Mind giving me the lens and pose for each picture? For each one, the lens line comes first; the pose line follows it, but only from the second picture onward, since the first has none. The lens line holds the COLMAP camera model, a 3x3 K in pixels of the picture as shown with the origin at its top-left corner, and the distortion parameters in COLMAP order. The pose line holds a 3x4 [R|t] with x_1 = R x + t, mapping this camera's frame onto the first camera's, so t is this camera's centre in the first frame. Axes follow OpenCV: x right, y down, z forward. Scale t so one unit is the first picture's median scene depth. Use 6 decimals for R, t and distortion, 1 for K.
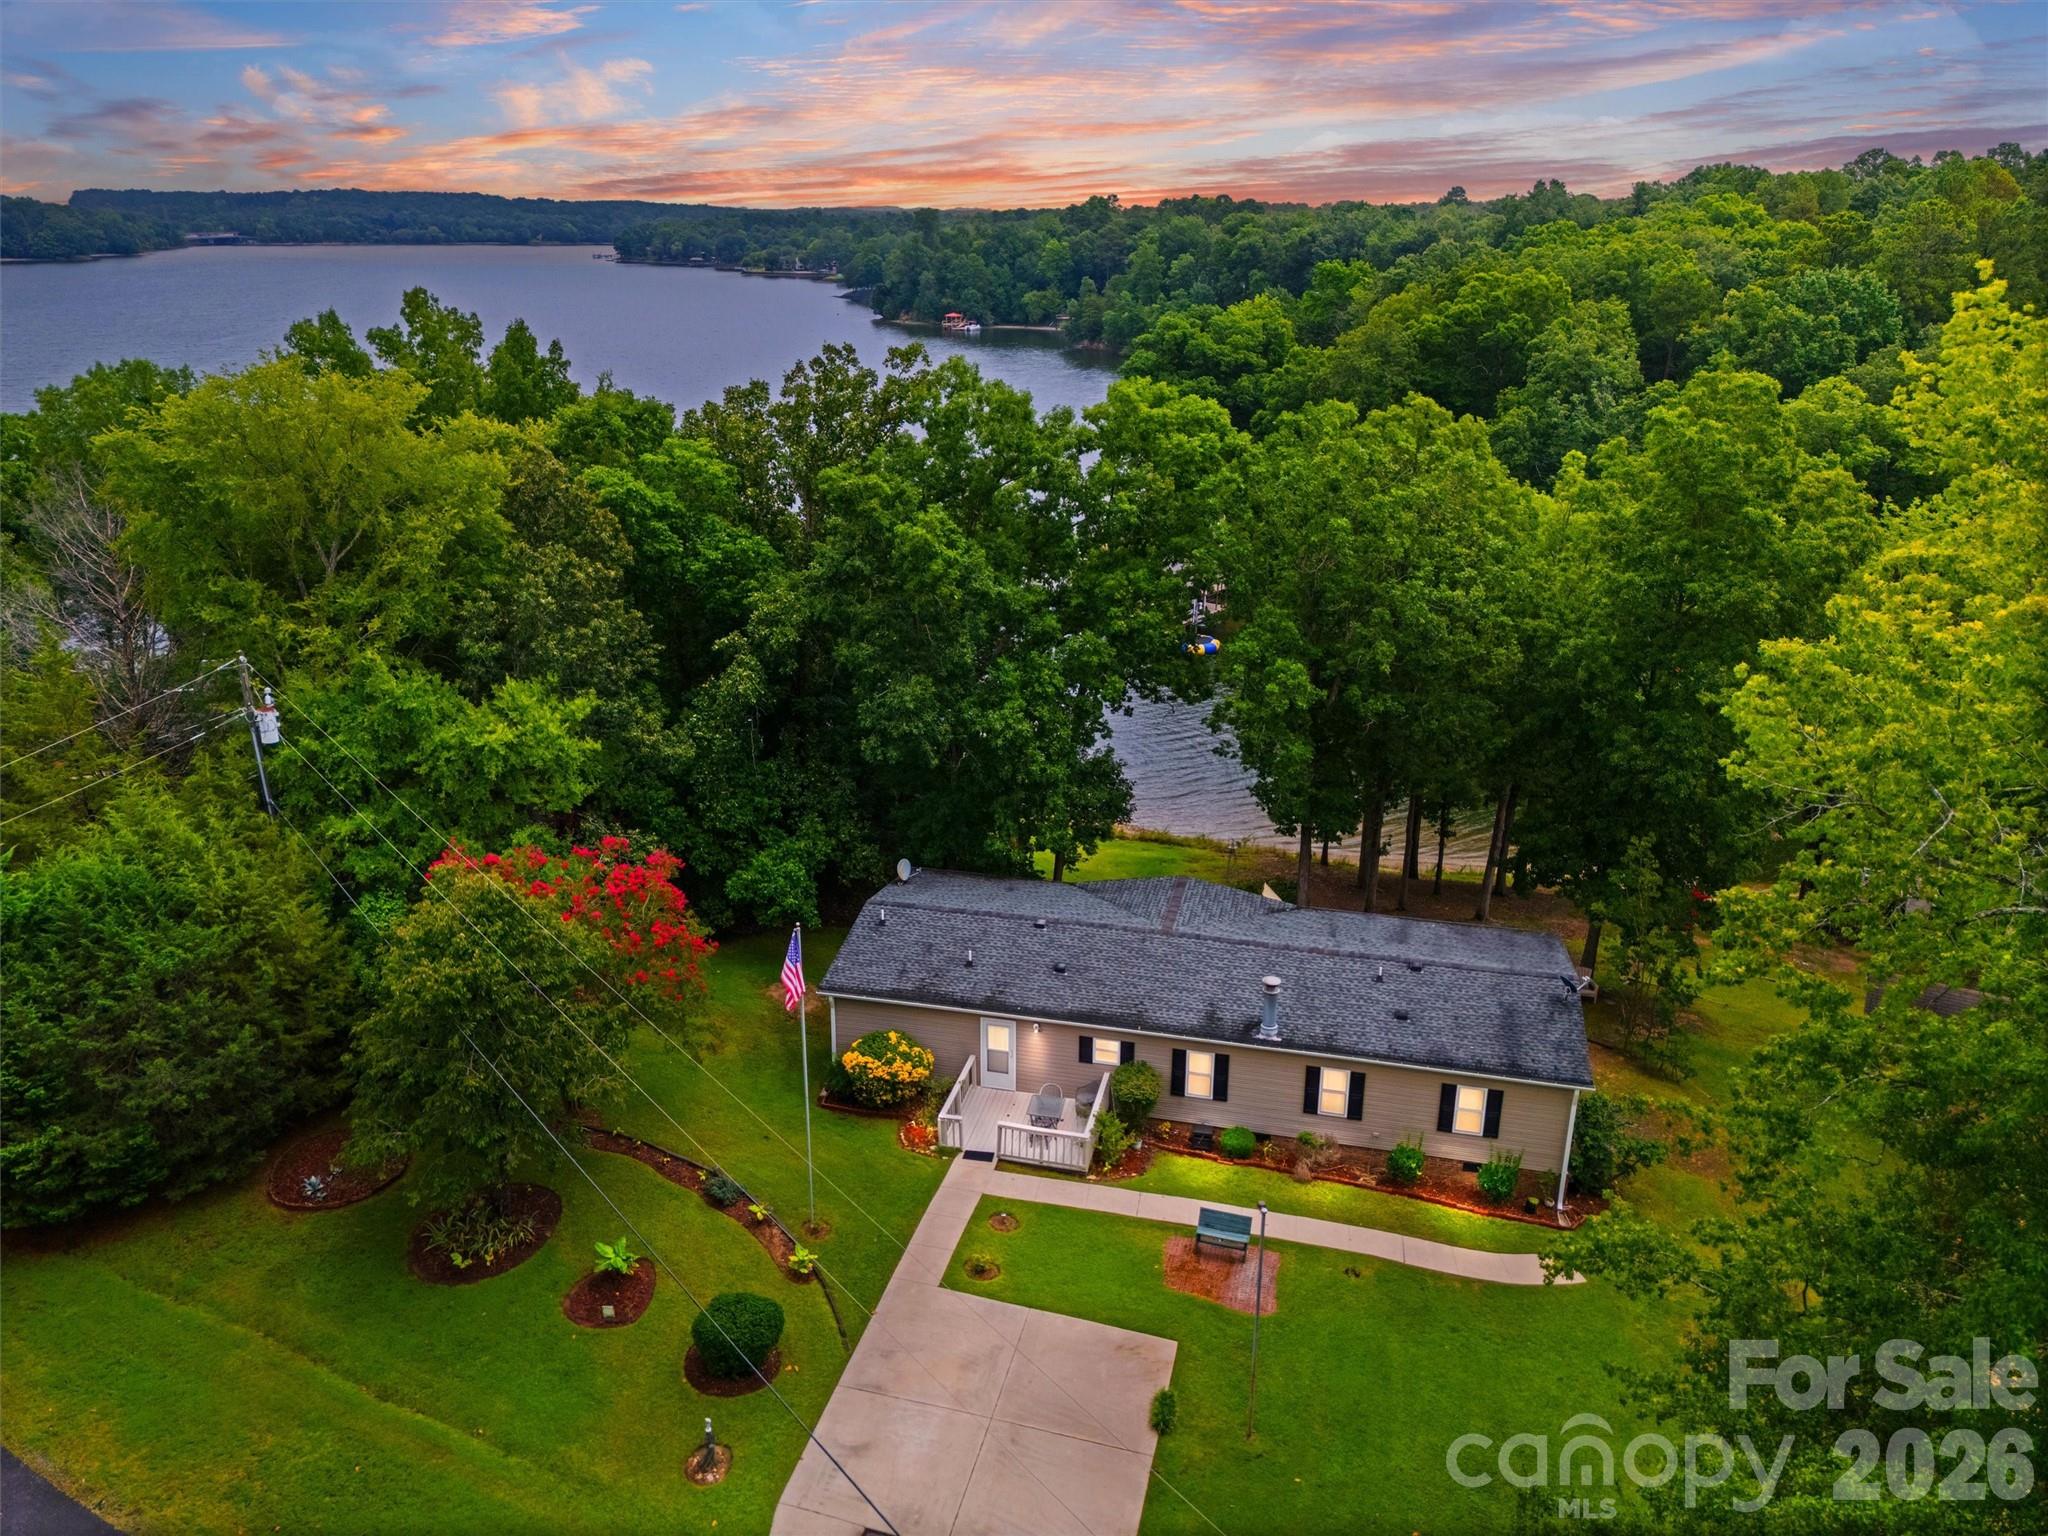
lens RADIAL K [[1520.8, 0, 1024.0], [0, 1520.8, 768.0], [0, 0, 1]] dist [0.137372, -0.119451]
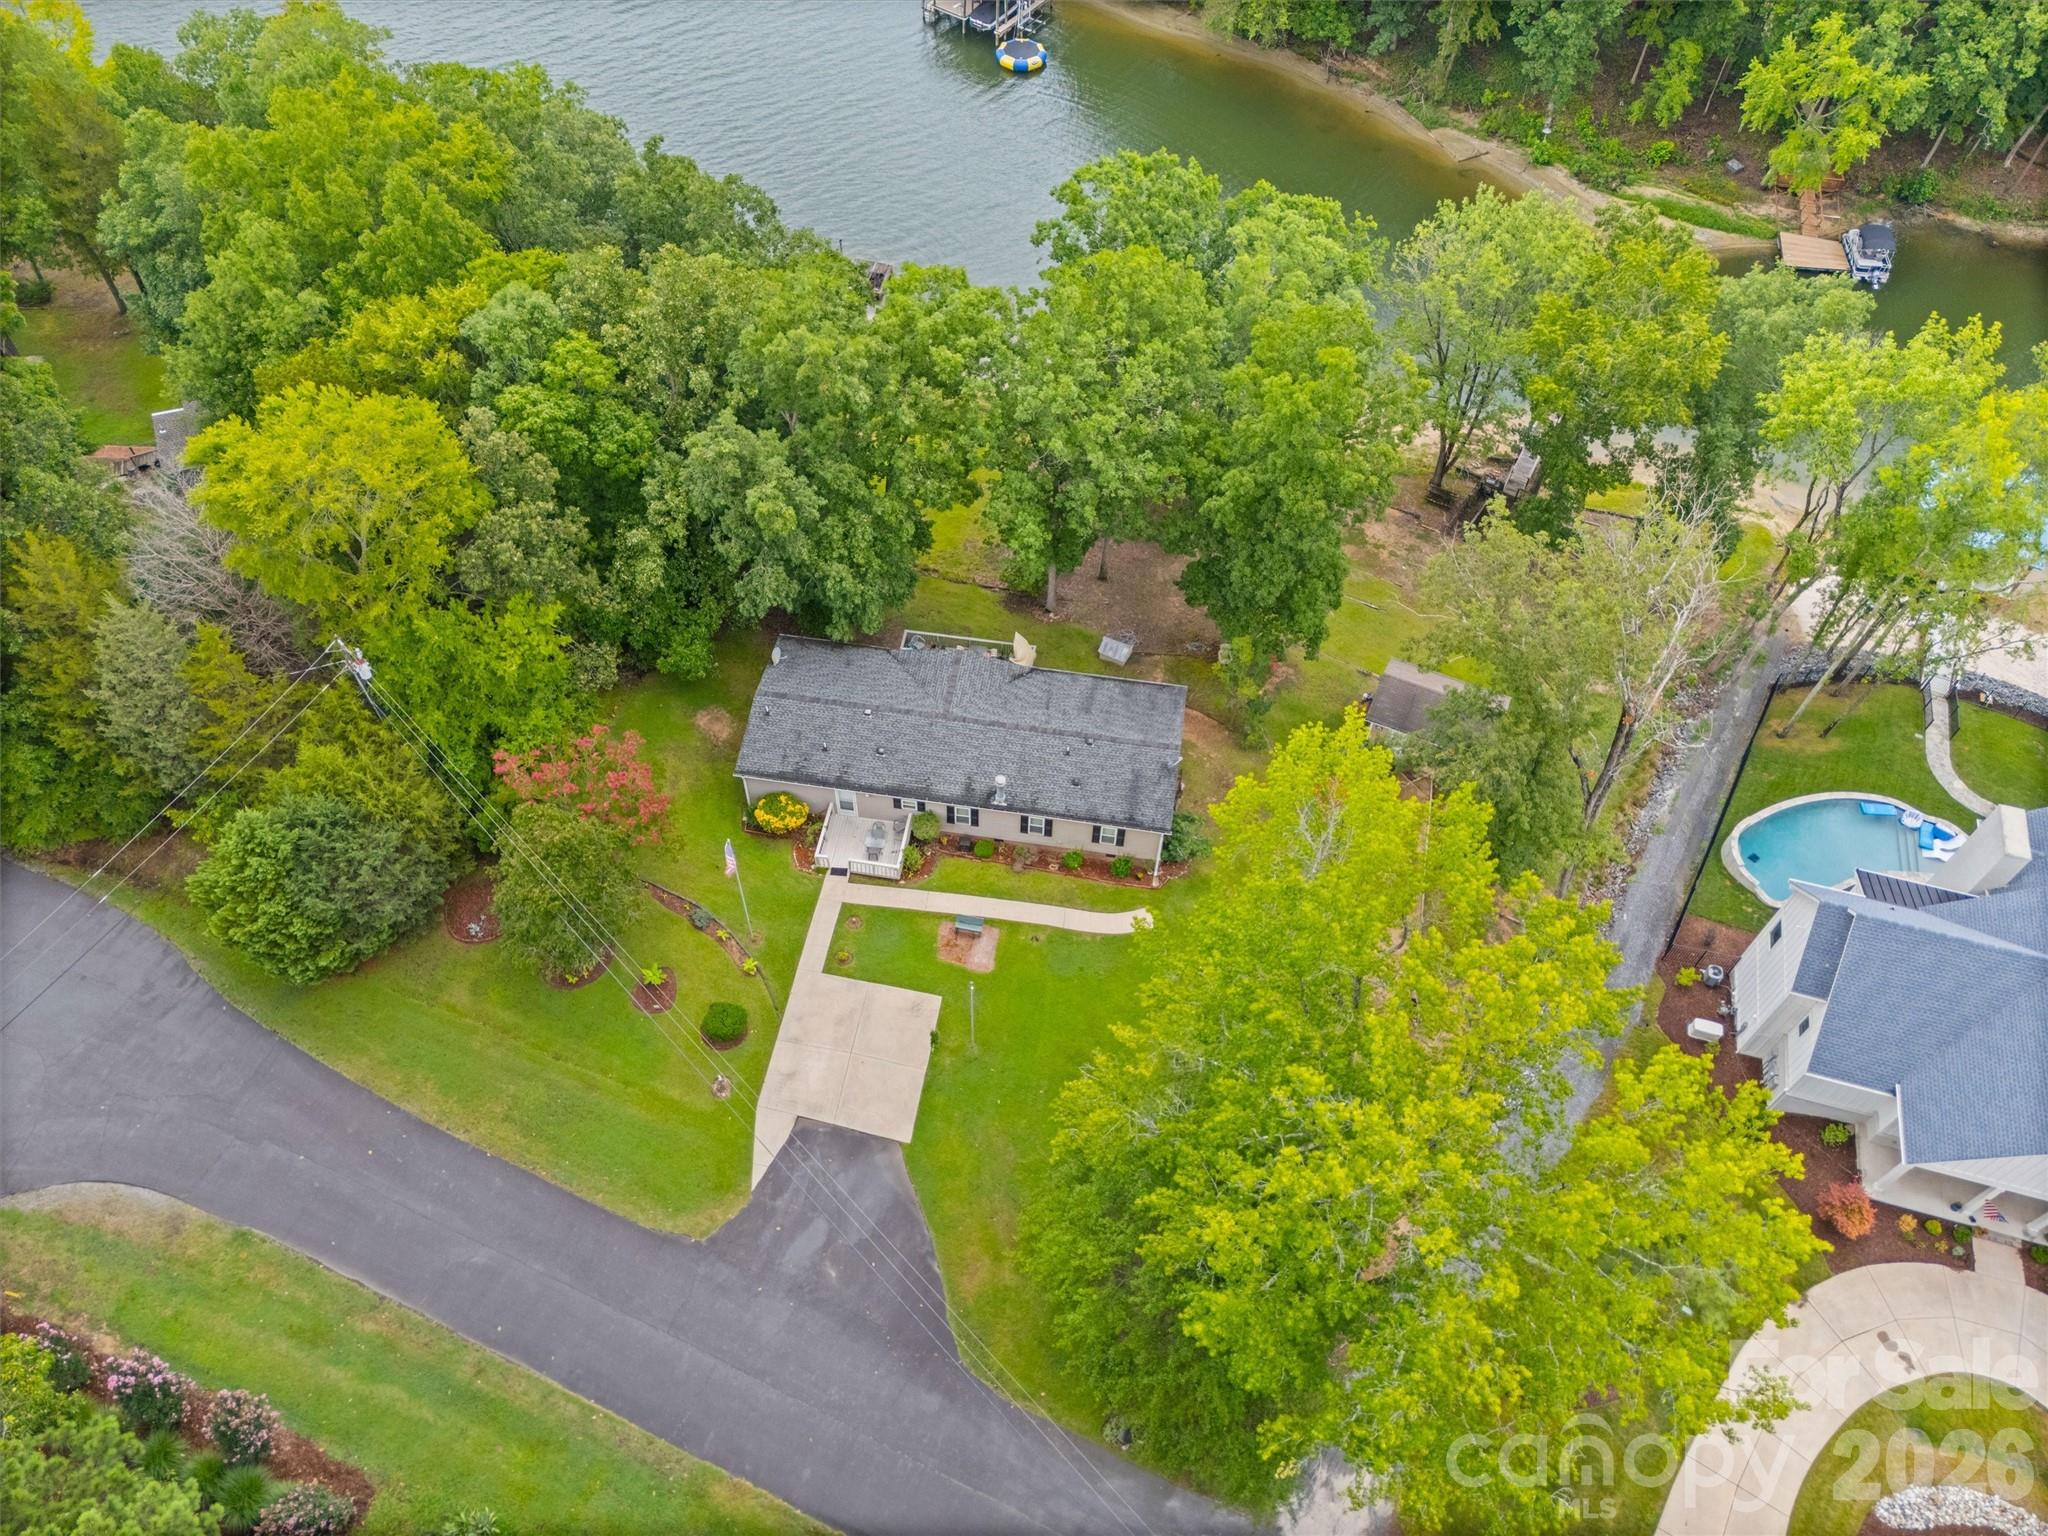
lens RADIAL K [[1520.8, 0, 1024.0], [0, 1520.8, 768.0], [0, 0, 1]] dist [0.137372, -0.119451]
pose [[0.996834, -0.060724, 0.051320, 0.102309], [0.024062, 0.845636, 0.533217, -0.800384], [-0.075777, -0.530294, 0.844421, -0.458624]]
